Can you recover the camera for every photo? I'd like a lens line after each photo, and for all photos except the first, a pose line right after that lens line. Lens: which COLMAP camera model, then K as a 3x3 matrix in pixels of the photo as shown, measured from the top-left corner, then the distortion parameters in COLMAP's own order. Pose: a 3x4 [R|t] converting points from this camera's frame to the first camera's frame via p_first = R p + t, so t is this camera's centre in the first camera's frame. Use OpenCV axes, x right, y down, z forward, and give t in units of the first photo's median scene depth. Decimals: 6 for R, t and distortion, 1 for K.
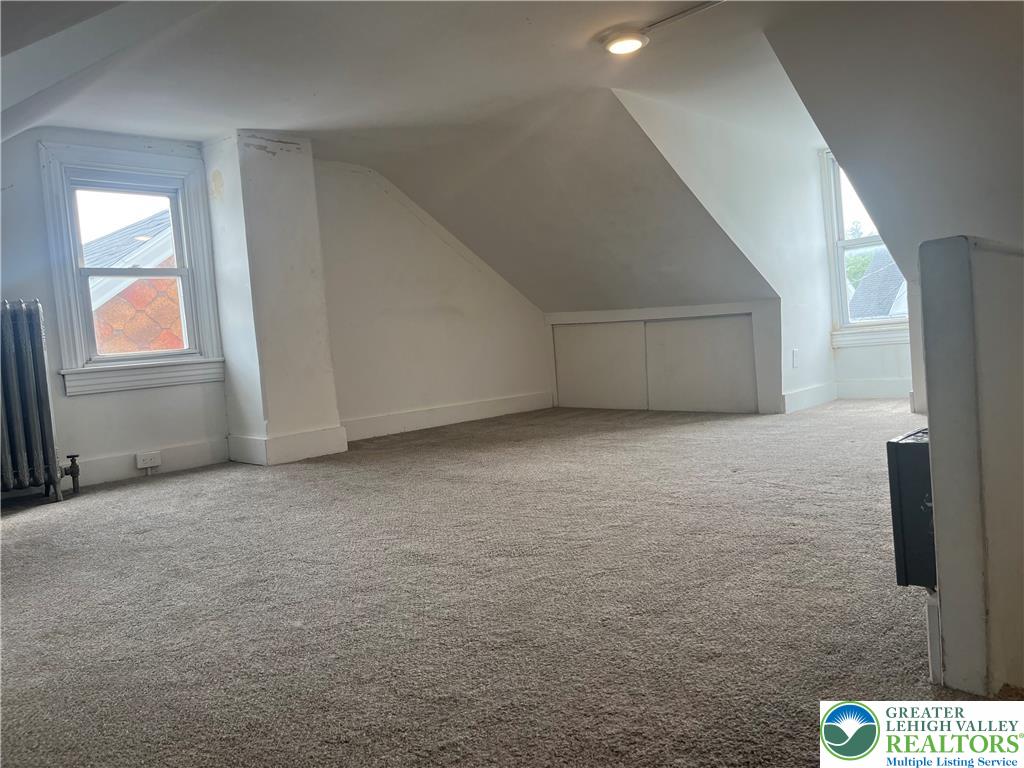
lens RADIAL K [[852.1, 0, 512.0], [0, 852.1, 384.0], [0, 0, 1]] dist [0.075929, -0.093486]
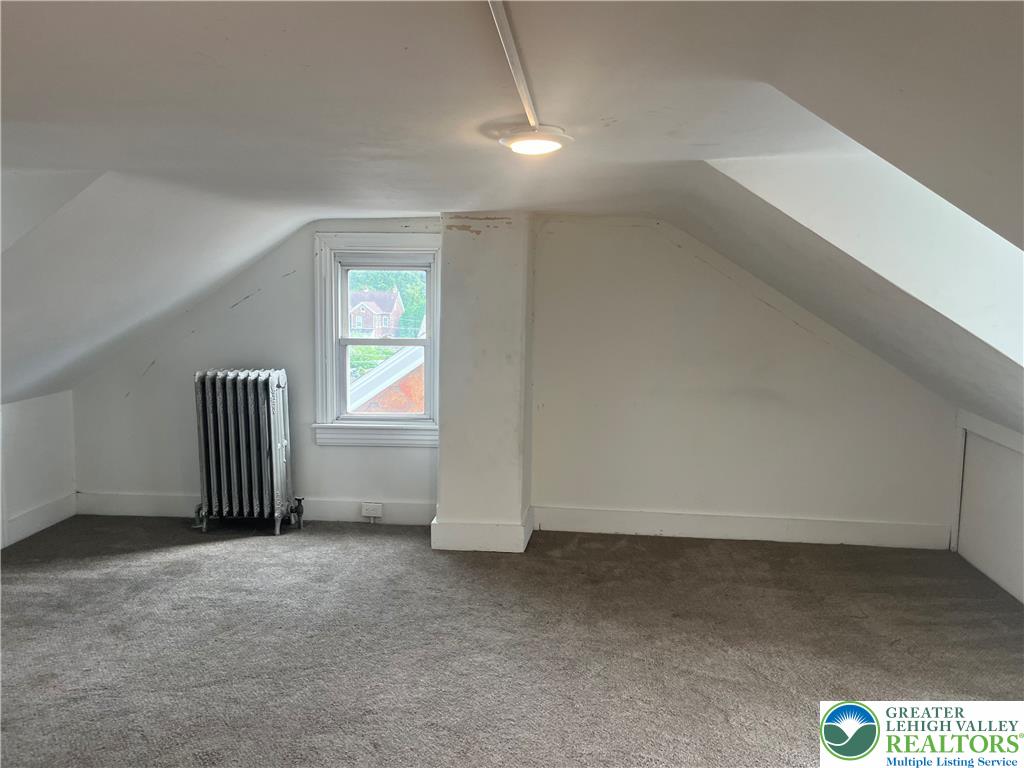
lens RADIAL K [[852.1, 0, 512.0], [0, 852.1, 384.0], [0, 0, 1]] dist [0.075929, -0.093486]
pose [[0.585577, 0.163044, -0.794051, 0.551505], [-0.087791, 0.986558, 0.137829, -0.247053], [0.805849, -0.010999, 0.592019, 0.488277]]
